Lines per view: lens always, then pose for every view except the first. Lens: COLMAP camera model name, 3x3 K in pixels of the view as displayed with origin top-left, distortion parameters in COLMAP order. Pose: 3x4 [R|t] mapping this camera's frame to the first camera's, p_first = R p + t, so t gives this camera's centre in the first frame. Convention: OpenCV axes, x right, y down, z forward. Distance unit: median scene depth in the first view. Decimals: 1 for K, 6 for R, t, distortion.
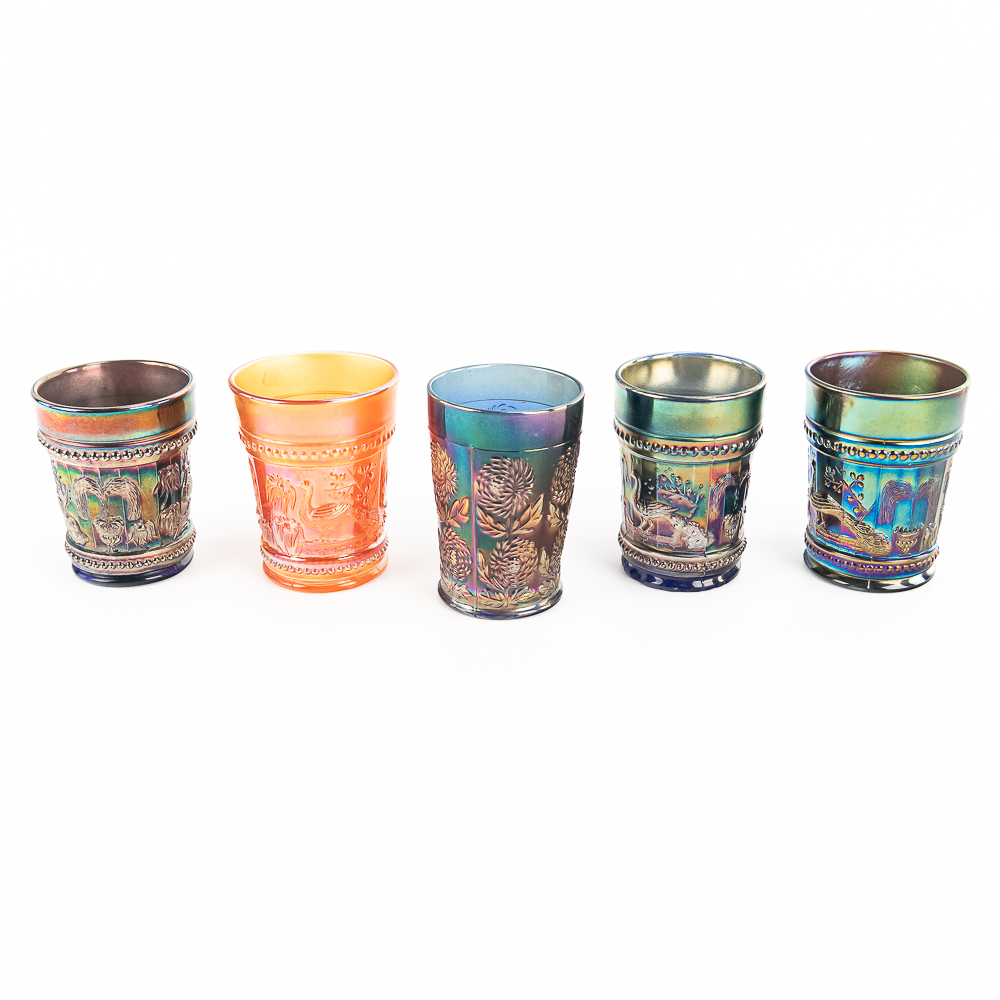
lens RADIAL K [[1598.8, 0, 500.0], [0, 1598.8, 500.0], [0, 0, 1]] dist [0.008732, 0.018881]
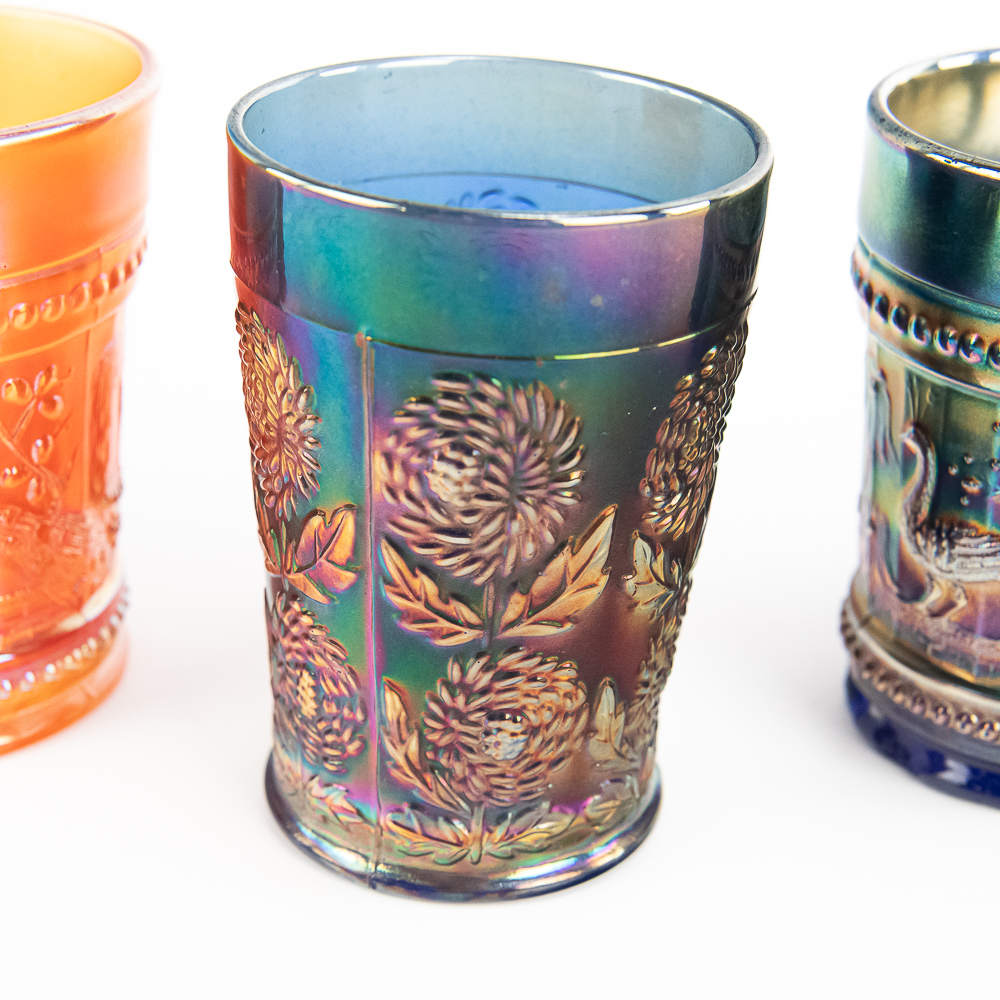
lens RADIAL K [[2212.5, 0, 500.0], [0, 2212.5, 500.0], [0, 0, 1]] dist [-0.027519, -0.205690]
pose [[0.999035, 0.040033, -0.018087, 0.013448], [-0.038640, 0.996674, 0.071751, -0.031958], [0.020900, -0.070983, 0.997259, 0.590099]]
